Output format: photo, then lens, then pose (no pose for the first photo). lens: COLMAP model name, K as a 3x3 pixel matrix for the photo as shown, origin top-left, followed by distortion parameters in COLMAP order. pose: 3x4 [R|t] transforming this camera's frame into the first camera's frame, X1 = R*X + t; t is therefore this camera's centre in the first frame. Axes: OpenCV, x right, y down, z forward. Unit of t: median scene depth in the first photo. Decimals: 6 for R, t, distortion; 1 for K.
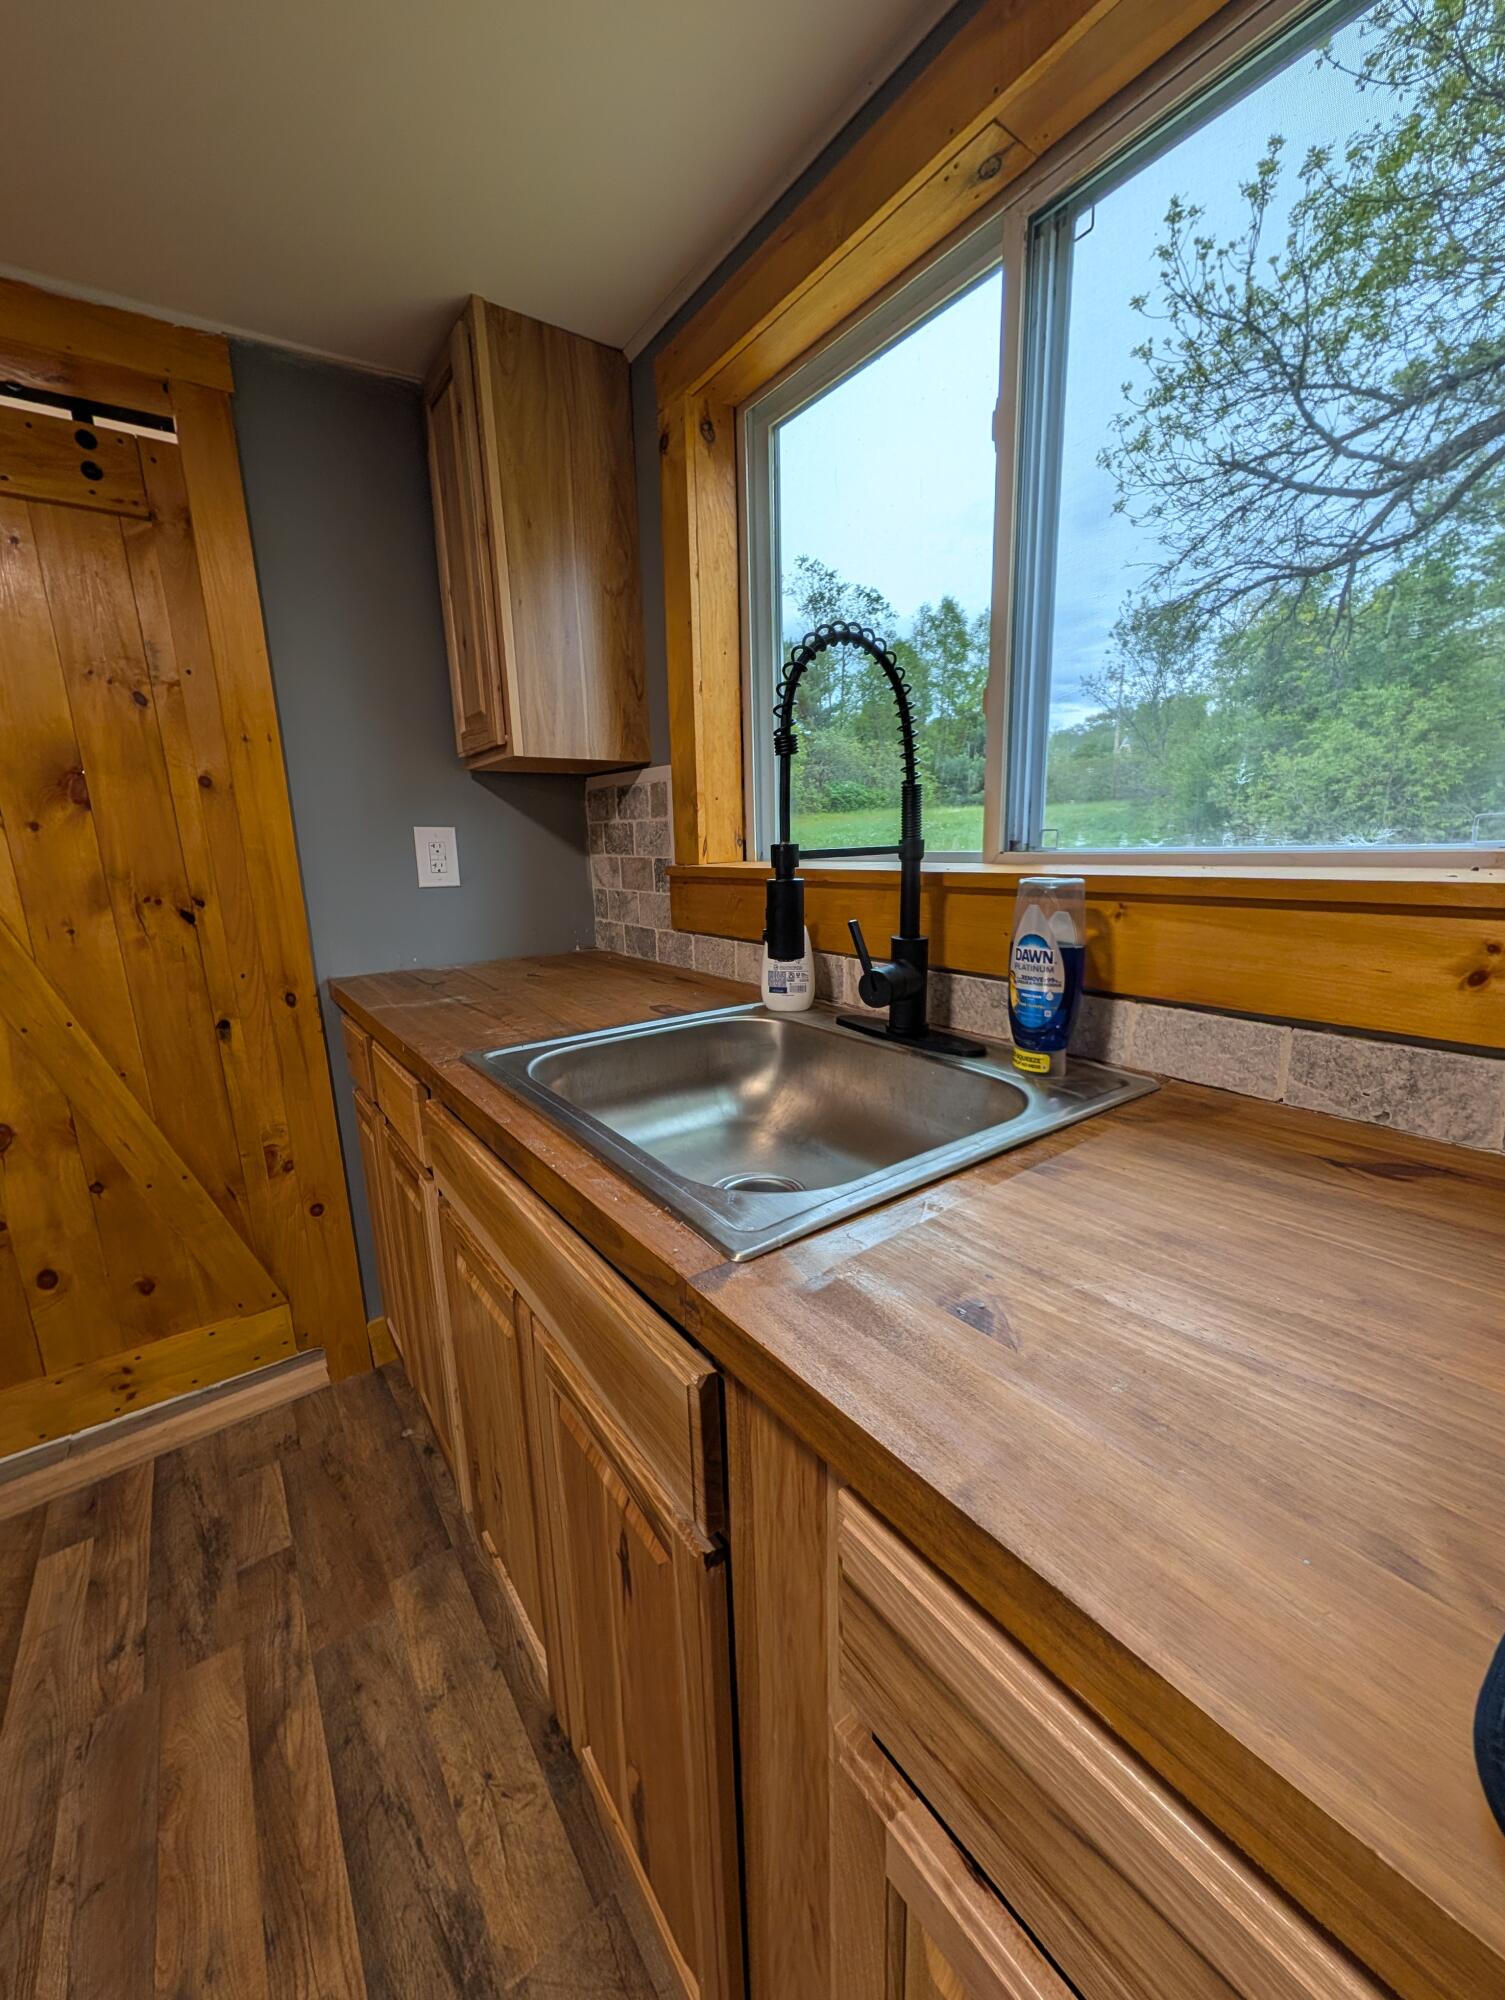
lens RADIAL K [[769.1, 0, 755.2], [0, 769.1, 1002.1], [0, 0, 1]] dist [0.000788, 0.000236]
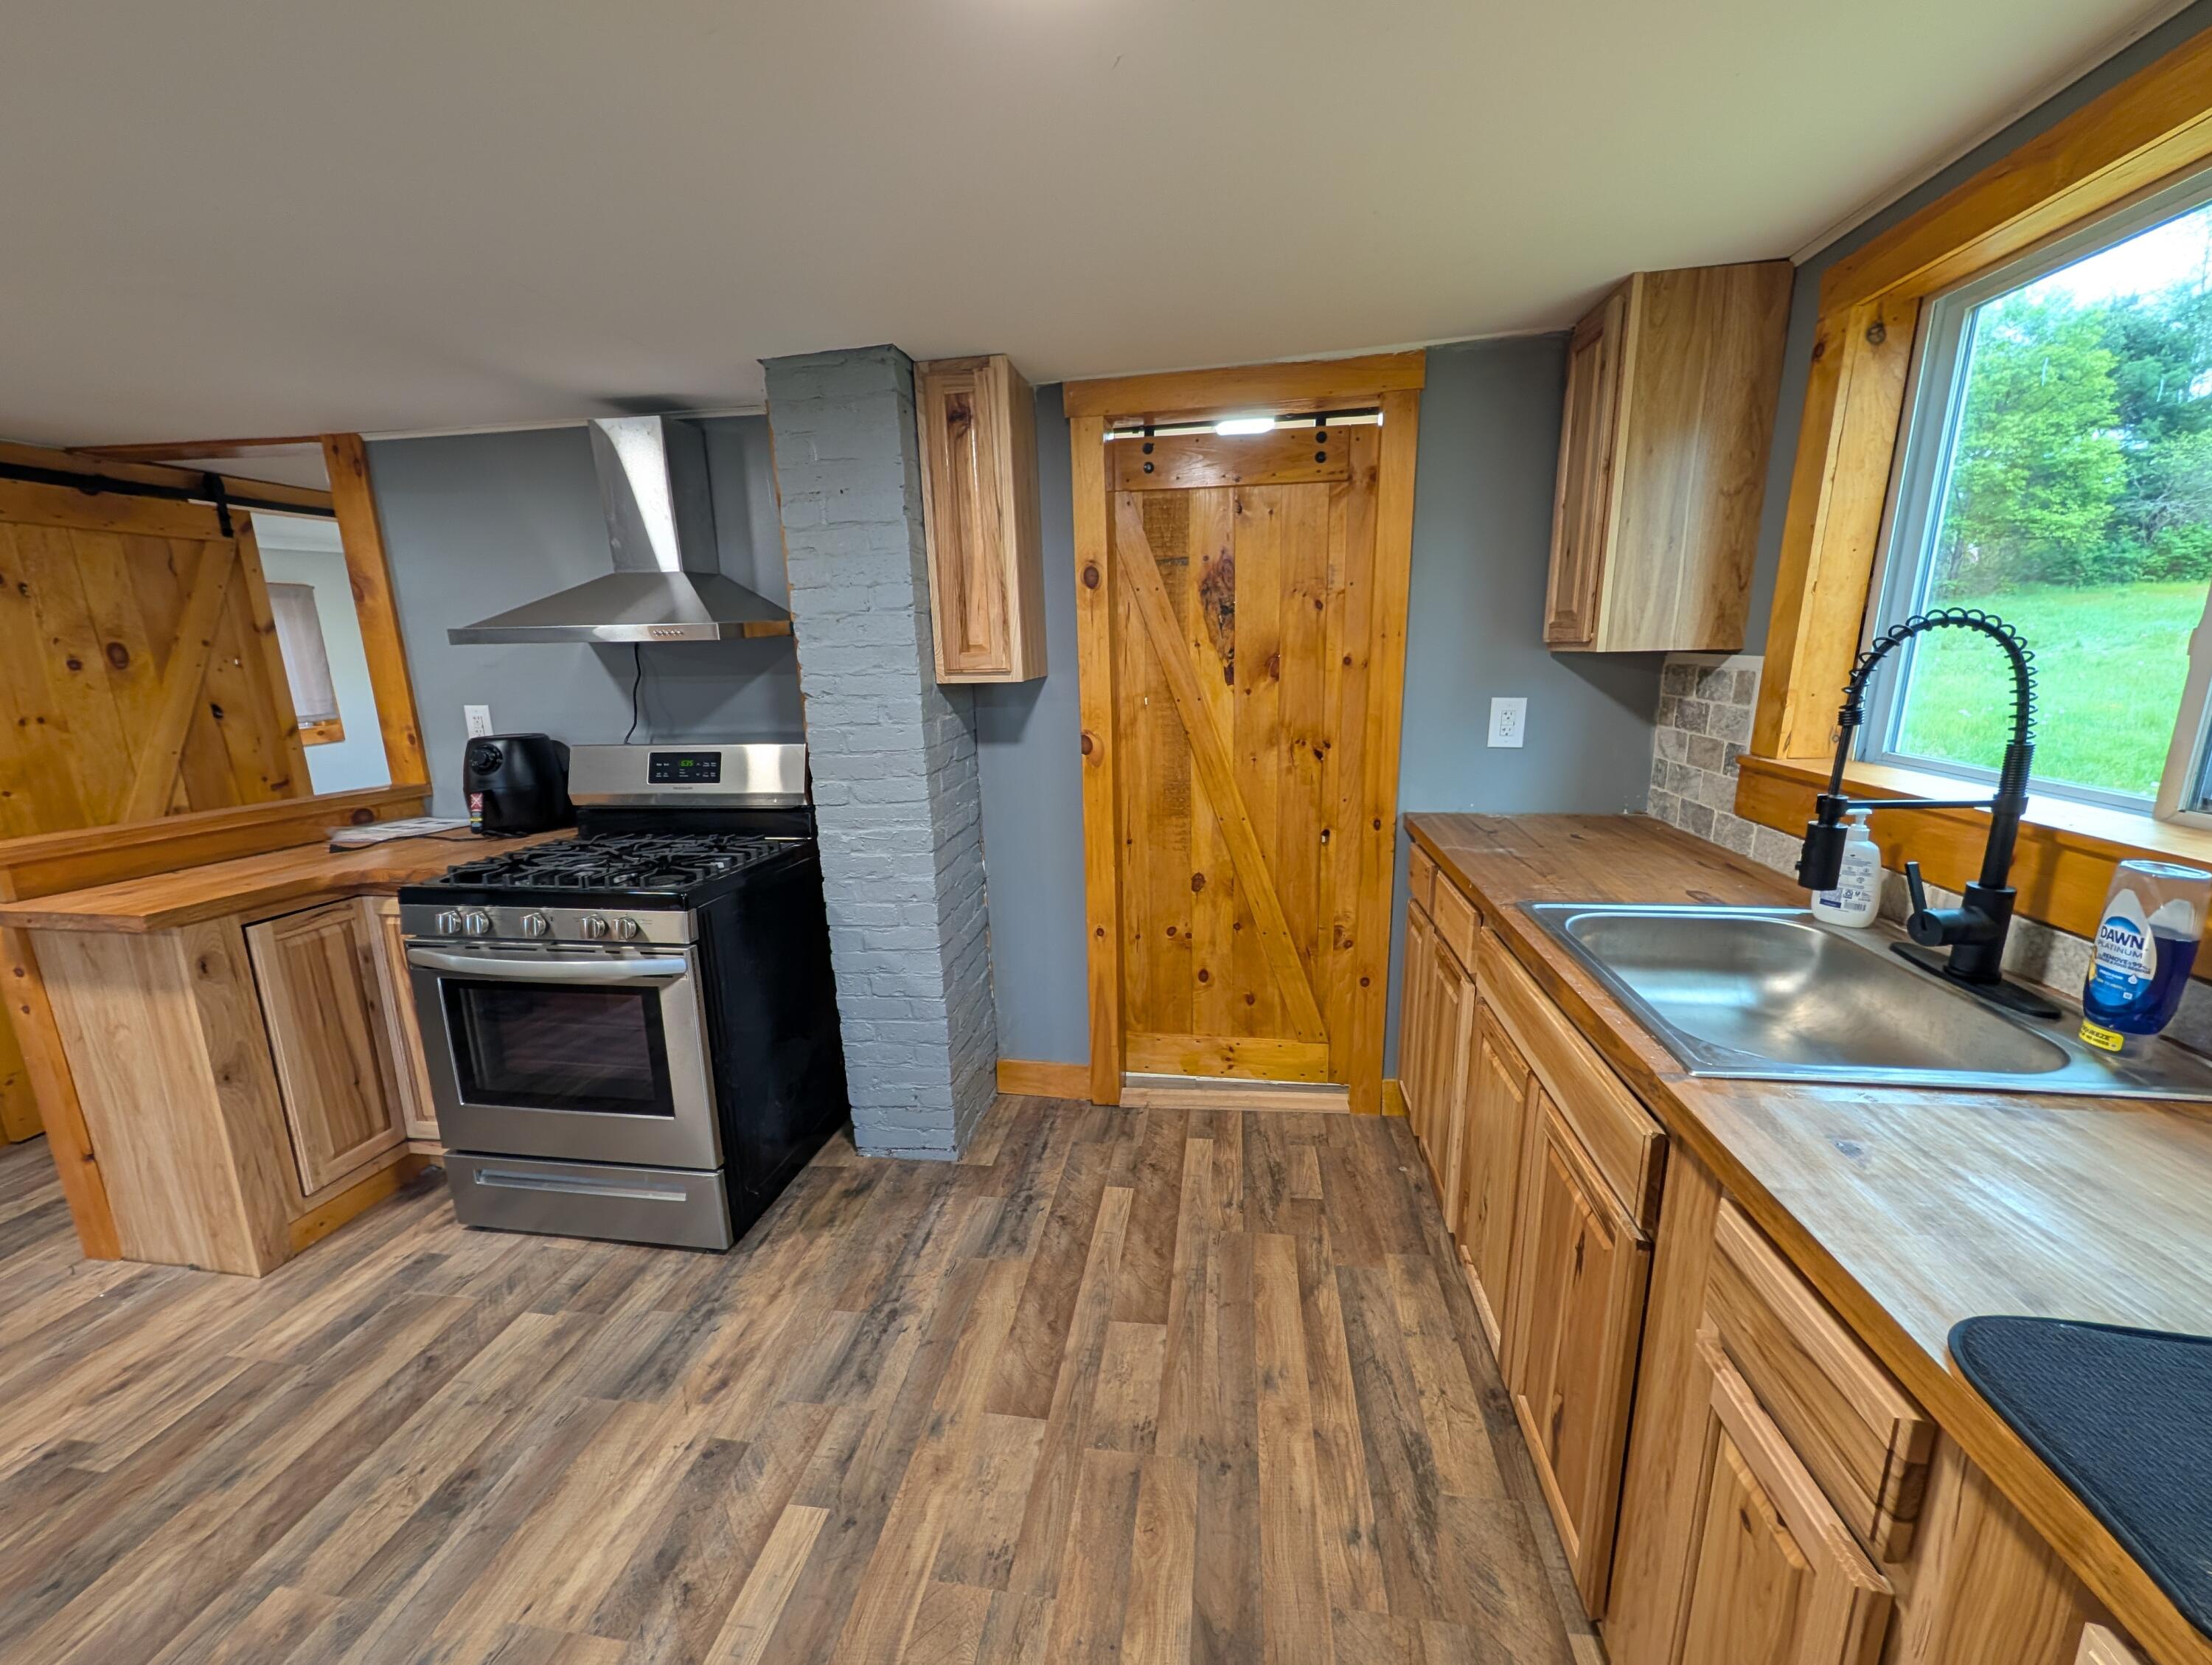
lens RADIAL K [[850.7, 0, 1106.8], [0, 850.7, 831.0], [0, 0, 1]] dist [0.000788, 0.000236]
pose [[0.709888, 0.164777, -0.684768, 0.092654], [-0.143780, 0.985678, 0.088131, -0.063220], [0.689482, 0.035892, 0.723413, -0.459648]]
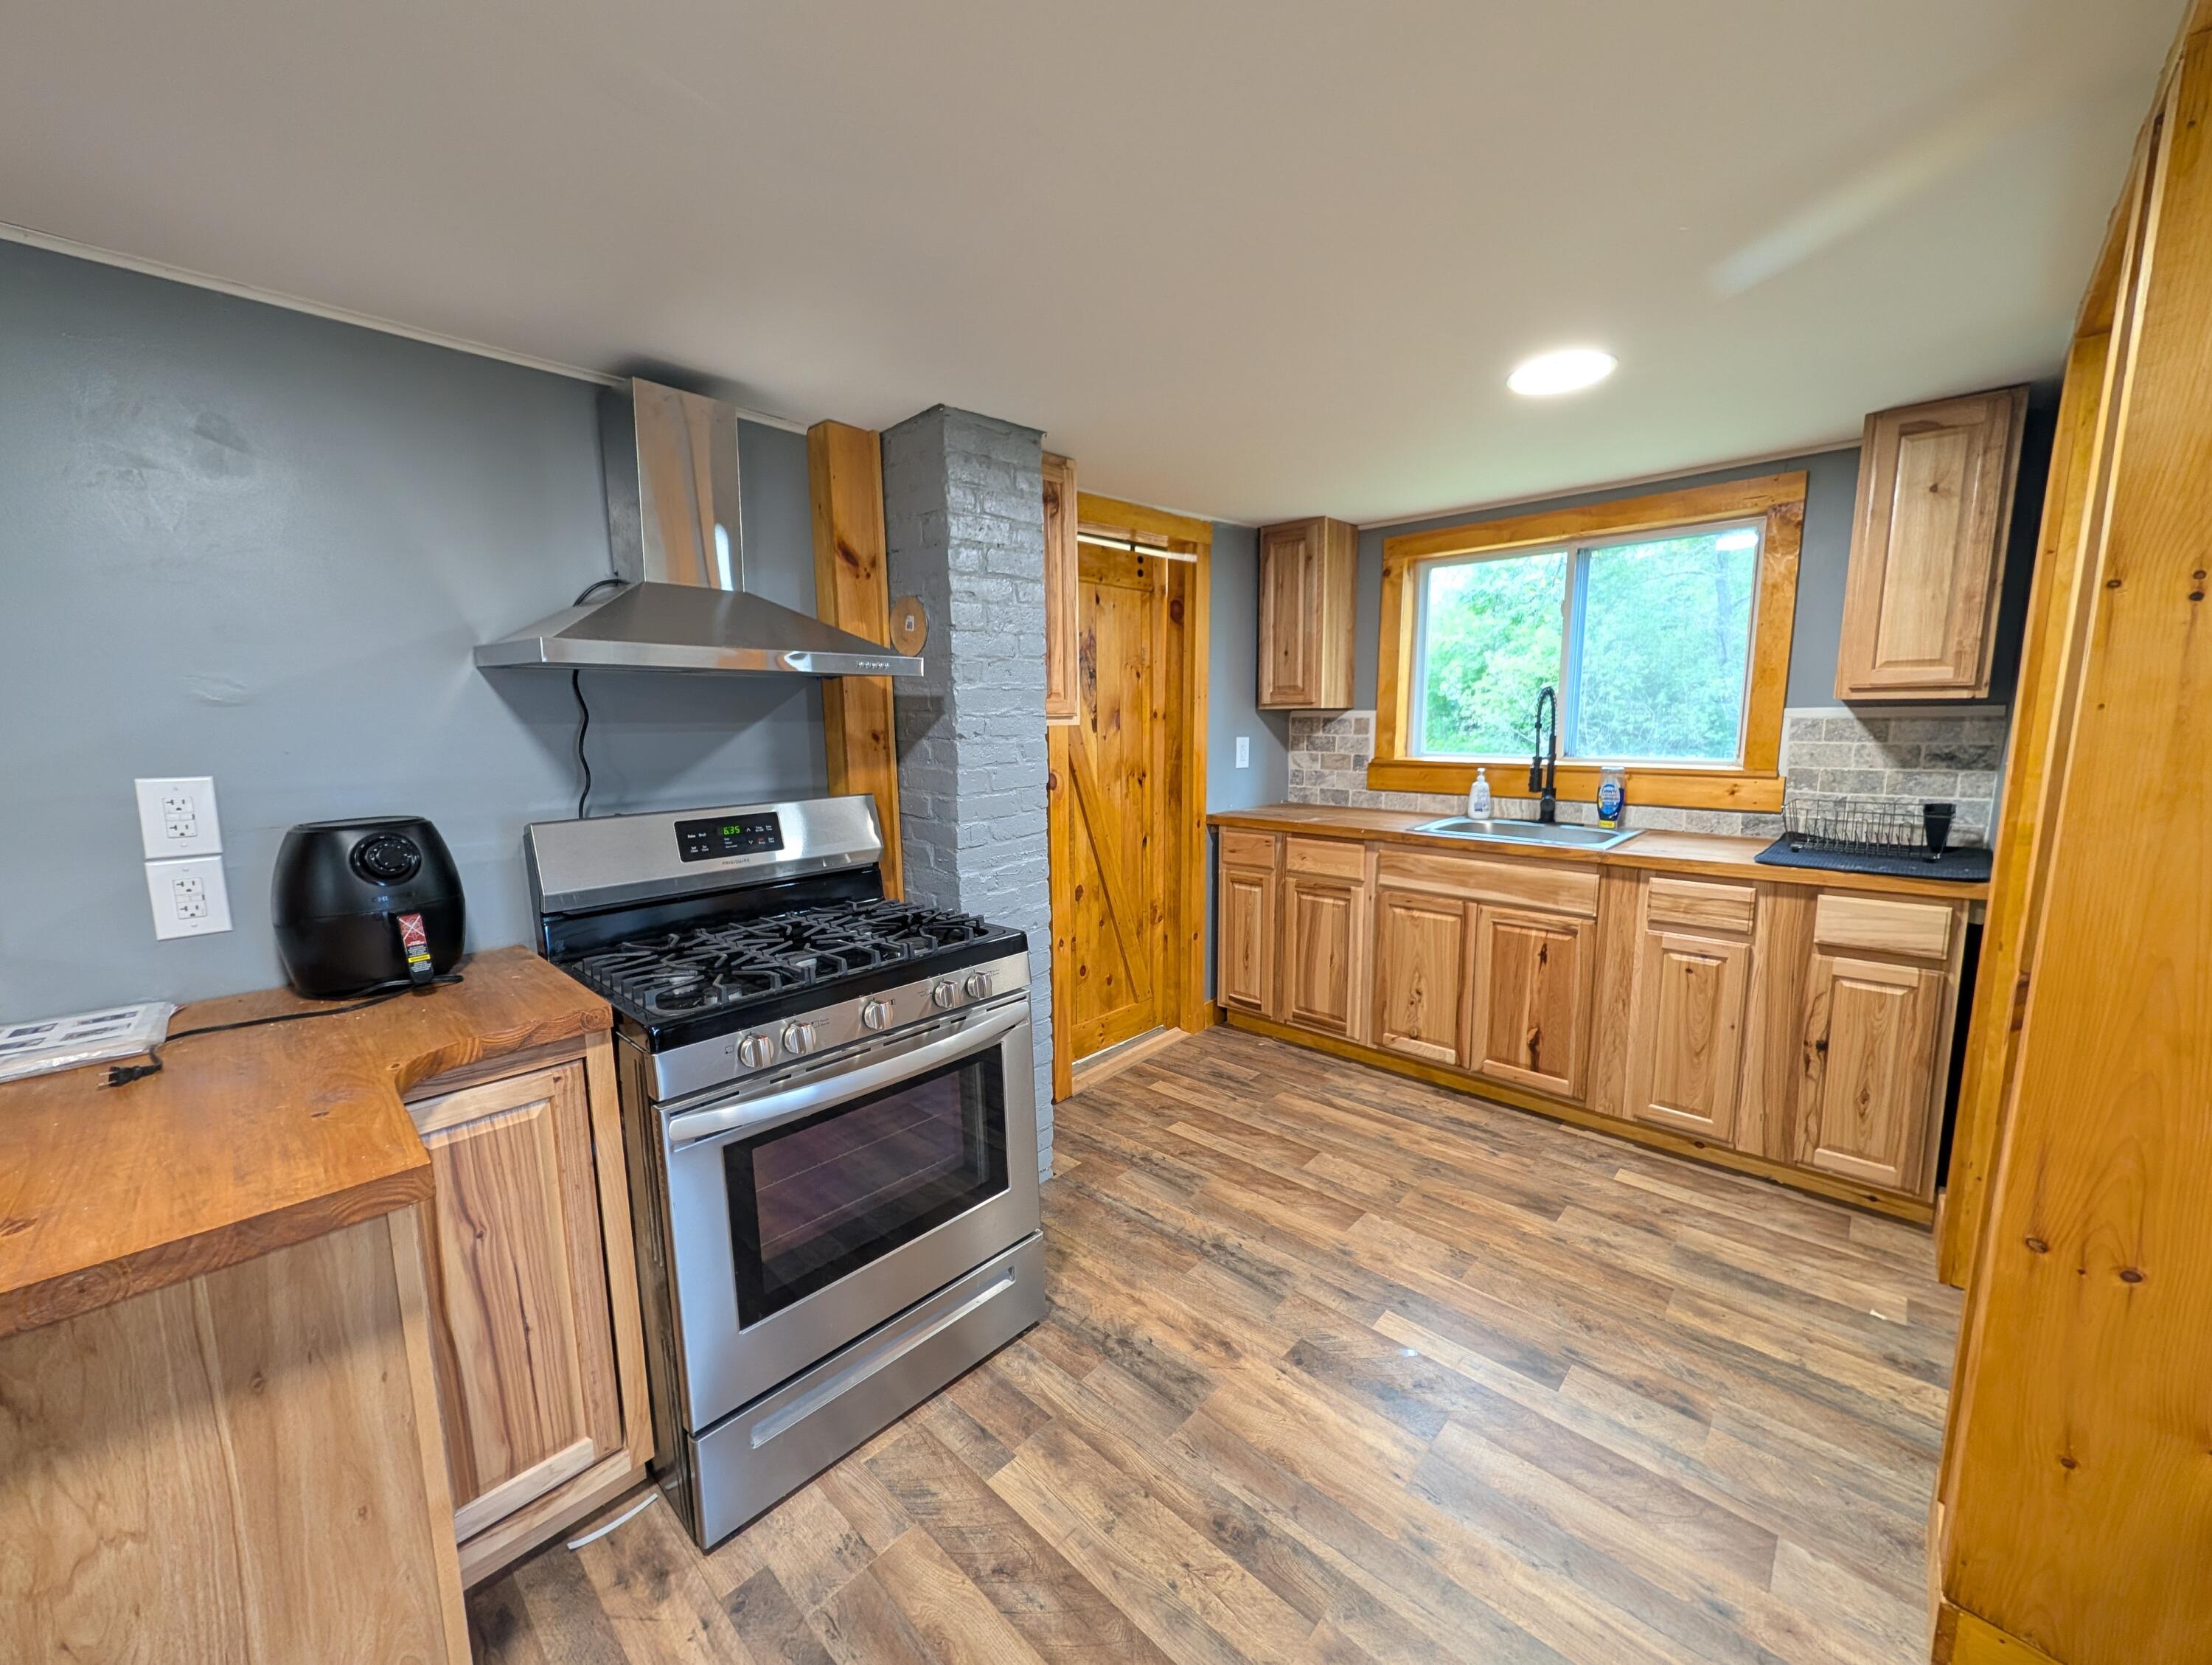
lens RADIAL K [[850.7, 0, 1110.8], [0, 850.7, 831.9], [0, 0, 1]] dist [0.000788, 0.000236]
pose [[0.982625, -0.006630, 0.185484, -1.410206], [0.020316, 0.997199, -0.071983, 0.193857], [-0.184487, 0.074500, 0.980007, -1.256978]]
